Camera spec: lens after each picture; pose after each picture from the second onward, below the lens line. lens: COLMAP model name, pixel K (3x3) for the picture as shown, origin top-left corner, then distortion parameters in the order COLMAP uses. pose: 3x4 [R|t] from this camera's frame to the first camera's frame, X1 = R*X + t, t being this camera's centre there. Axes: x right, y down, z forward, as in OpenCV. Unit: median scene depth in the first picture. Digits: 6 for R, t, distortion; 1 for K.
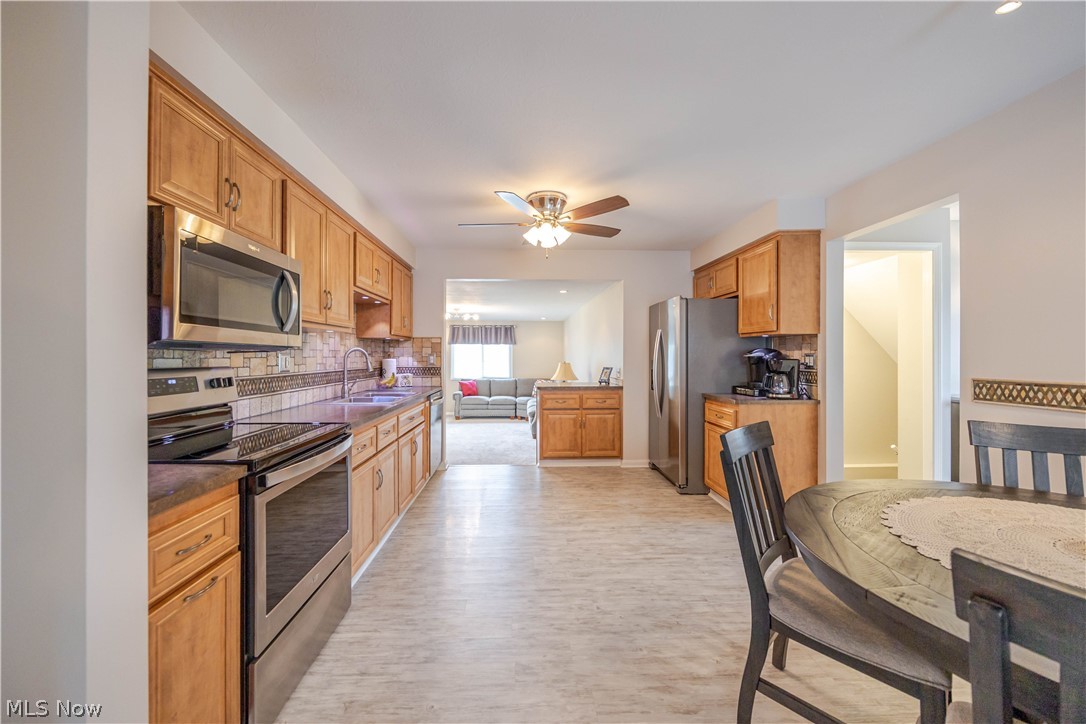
lens RADIAL K [[425.6, 0, 537.6], [0, 425.6, 356.5], [0, 0, 1]] dist [-0.003934, 0.000030]
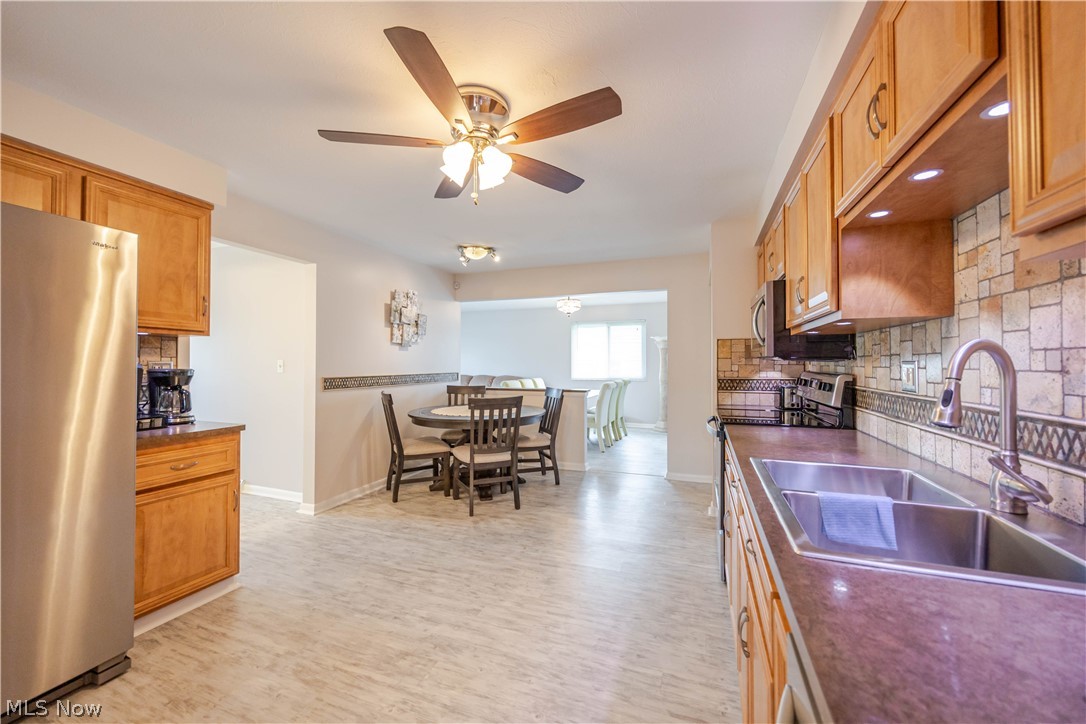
lens RADIAL K [[425.6, 0, 538.1], [0, 425.6, 358.8], [0, 0, 1]] dist [-0.003934, 0.000030]
pose [[-0.919125, 0.004427, 0.393940, -0.434719], [0.000748, 0.999955, -0.009493, -0.005619], [-0.393965, -0.008431, -0.919087, 2.226741]]
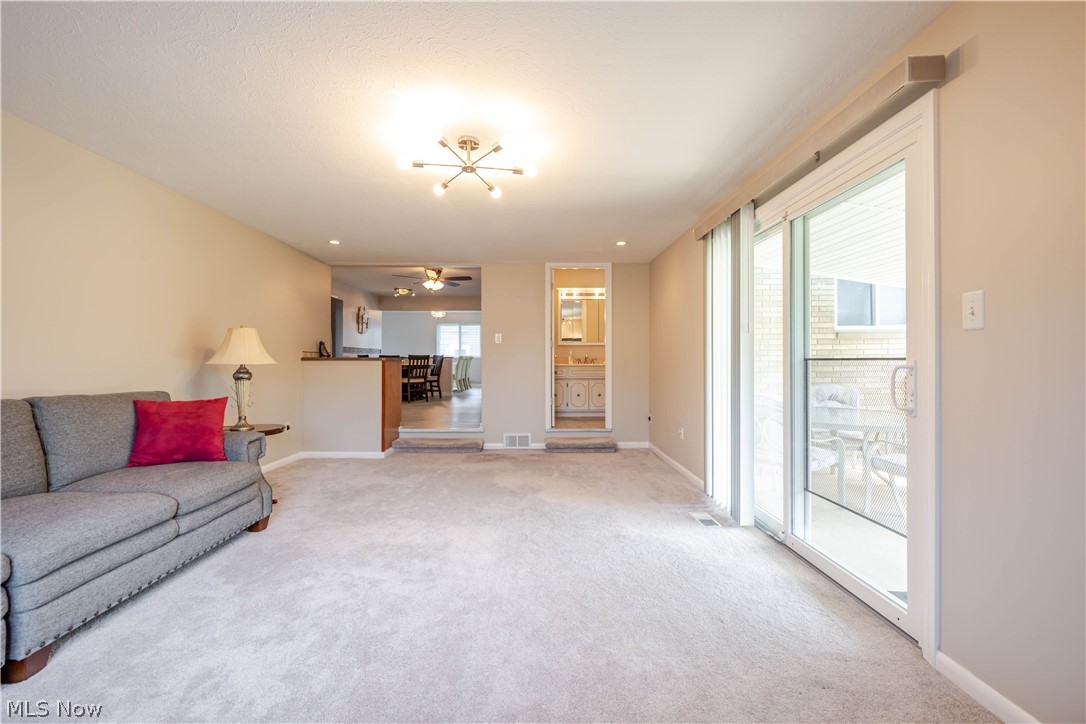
lens RADIAL K [[425.6, 0, 533.9], [0, 425.6, 359.2], [0, 0, 1]] dist [-0.003934, 0.000030]
pose [[-0.998495, -0.006946, 0.054407, -0.943970], [-0.006960, 0.999976, -0.000081, 0.154316], [-0.054406, -0.000460, -0.998519, 4.733915]]
